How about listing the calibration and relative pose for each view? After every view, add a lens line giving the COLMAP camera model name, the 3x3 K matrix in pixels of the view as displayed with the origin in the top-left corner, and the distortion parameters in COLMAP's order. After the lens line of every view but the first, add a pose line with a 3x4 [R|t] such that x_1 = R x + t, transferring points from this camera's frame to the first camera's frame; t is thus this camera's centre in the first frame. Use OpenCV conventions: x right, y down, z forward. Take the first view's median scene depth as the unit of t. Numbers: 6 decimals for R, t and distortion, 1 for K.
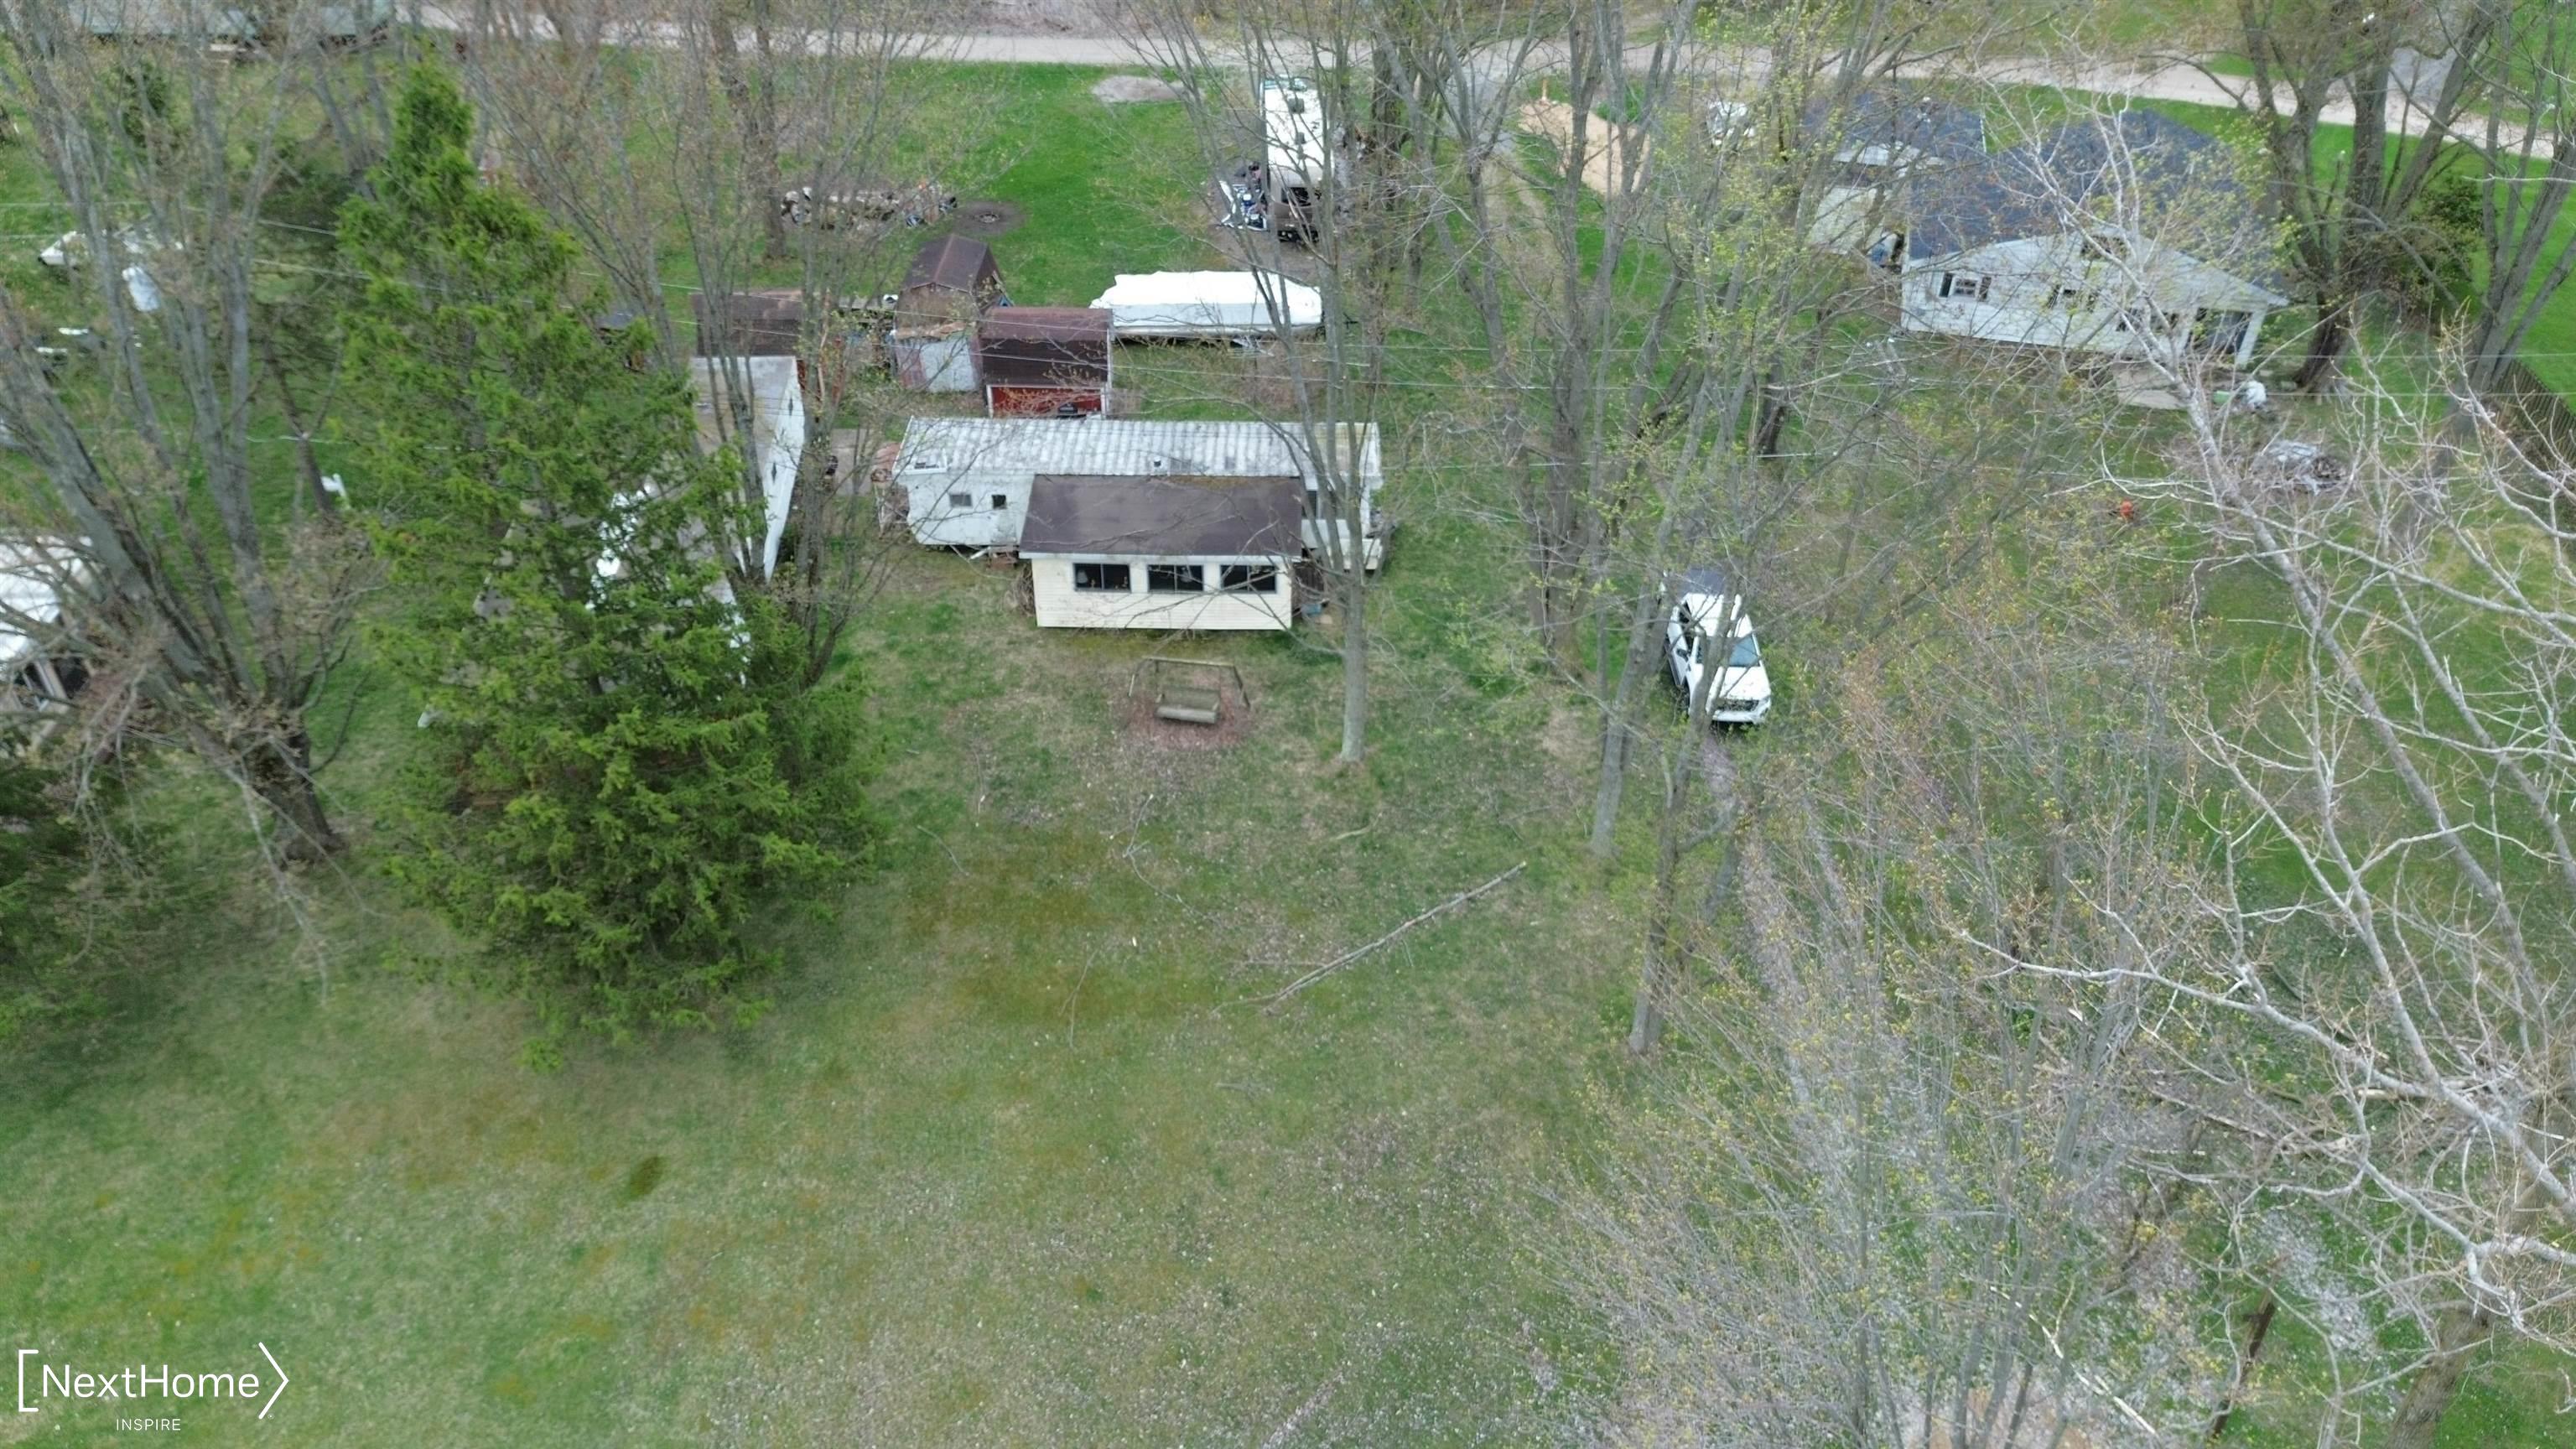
lens RADIAL K [[1818.6, 0, 1299.4], [0, 1818.6, 736.3], [0, 0, 1]] dist [0.062610, -0.064596]
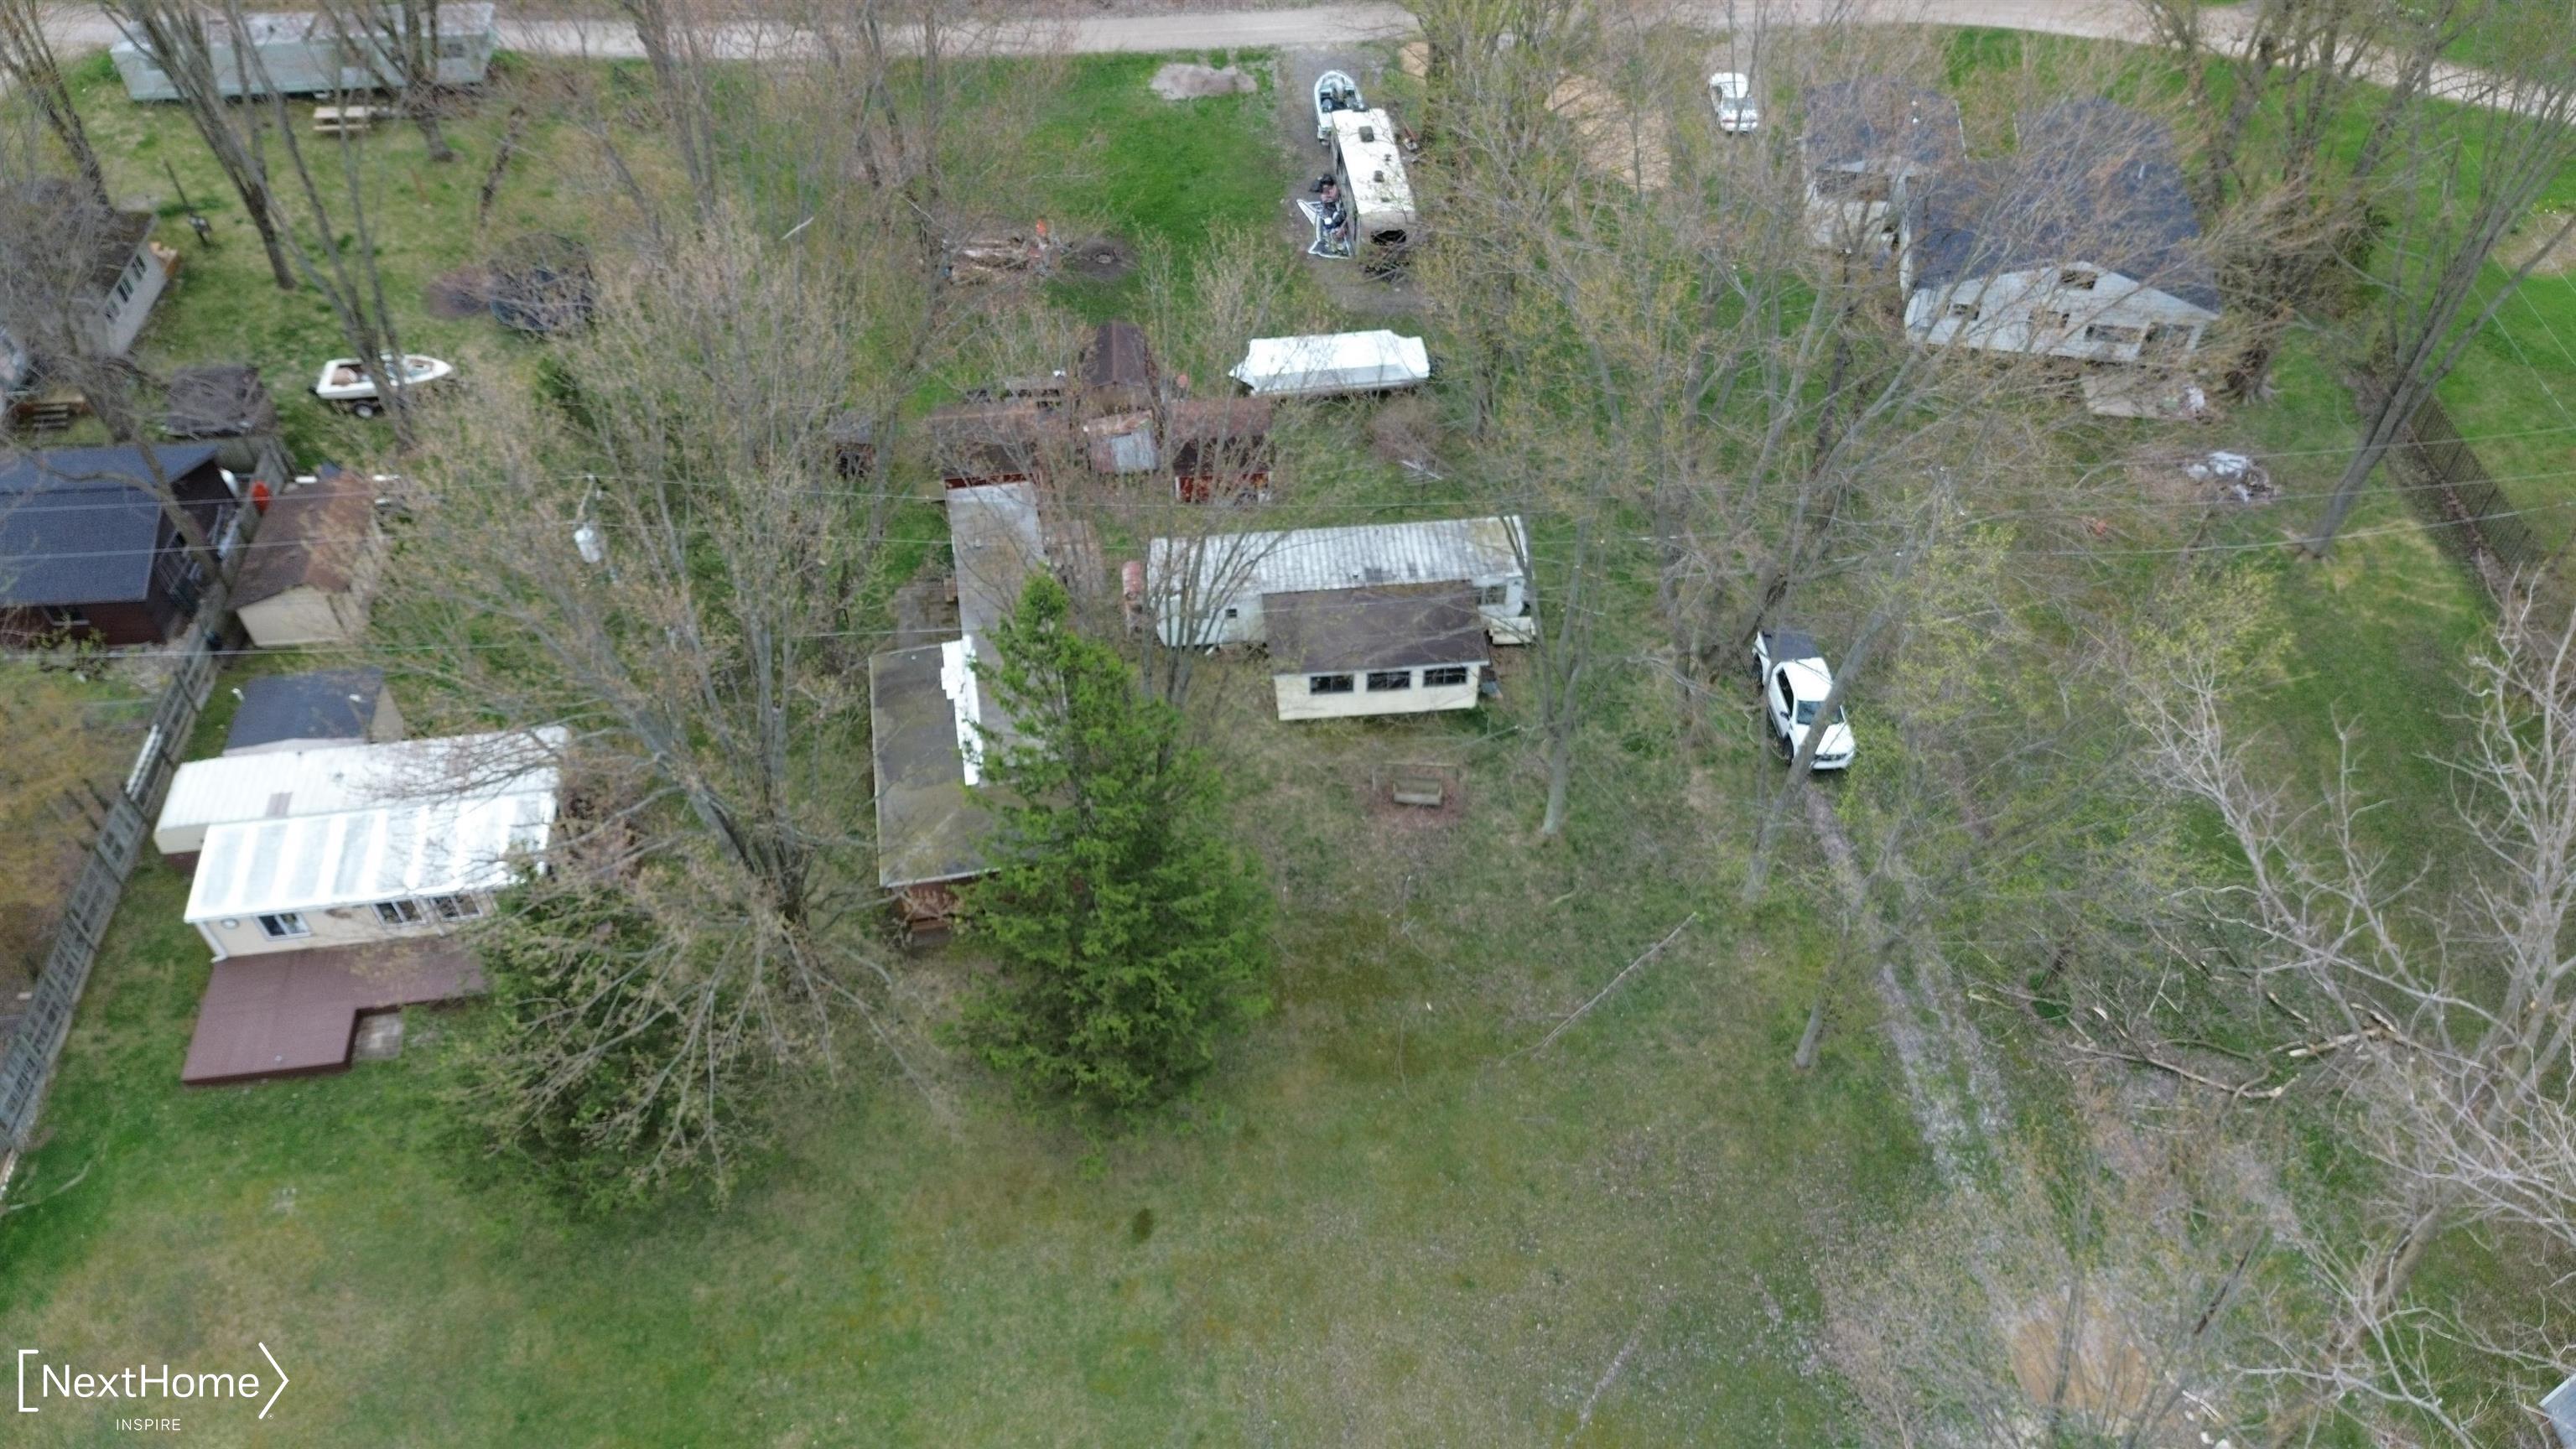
lens RADIAL K [[1818.6, 0, 1296.6], [0, 1818.6, 743.5], [0, 0, 1]] dist [0.062610, -0.064596]
pose [[0.995492, -0.074430, 0.058780, -0.237113], [0.062915, 0.982024, 0.177964, -0.308132], [-0.070969, -0.173464, 0.982280, -0.286629]]
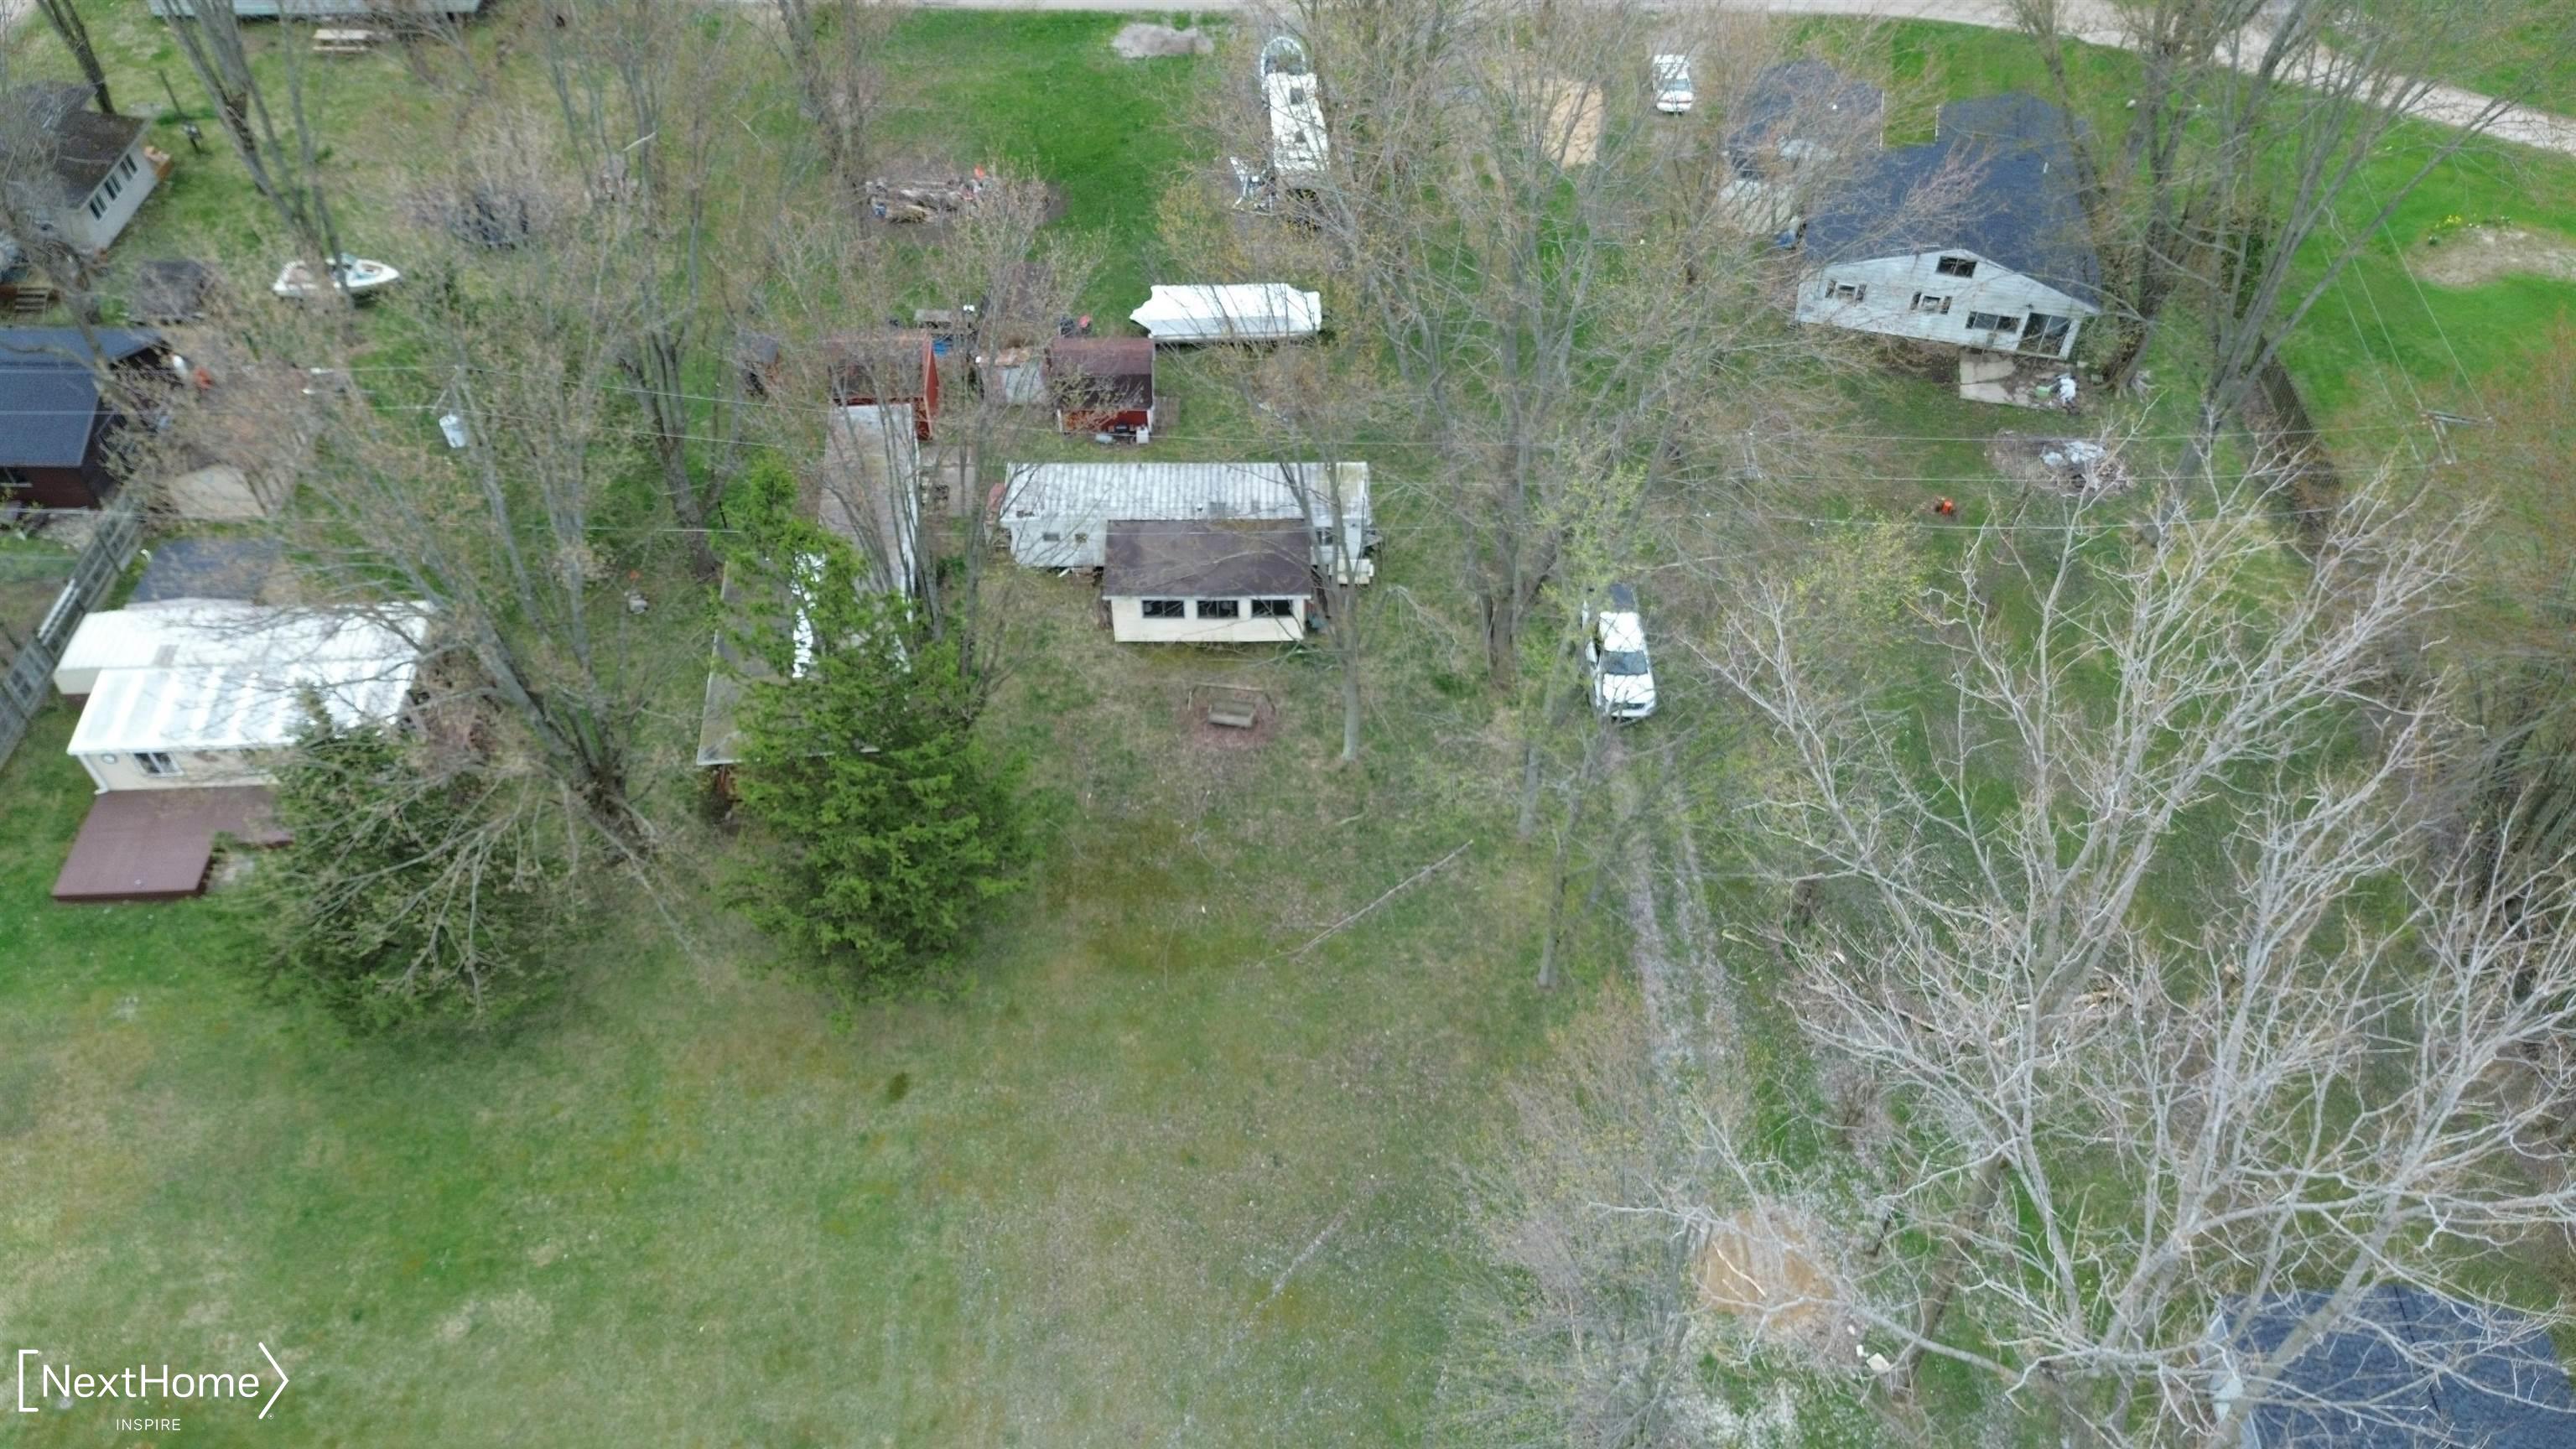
lens RADIAL K [[1818.6, 0, 1305.2], [0, 1818.6, 739.5], [0, 0, 1]] dist [0.062610, -0.064596]
pose [[0.999887, -0.013564, 0.006508, -0.015368], [0.012159, 0.983342, 0.181358, -0.263227], [-0.008860, -0.181258, 0.983396, -0.379763]]
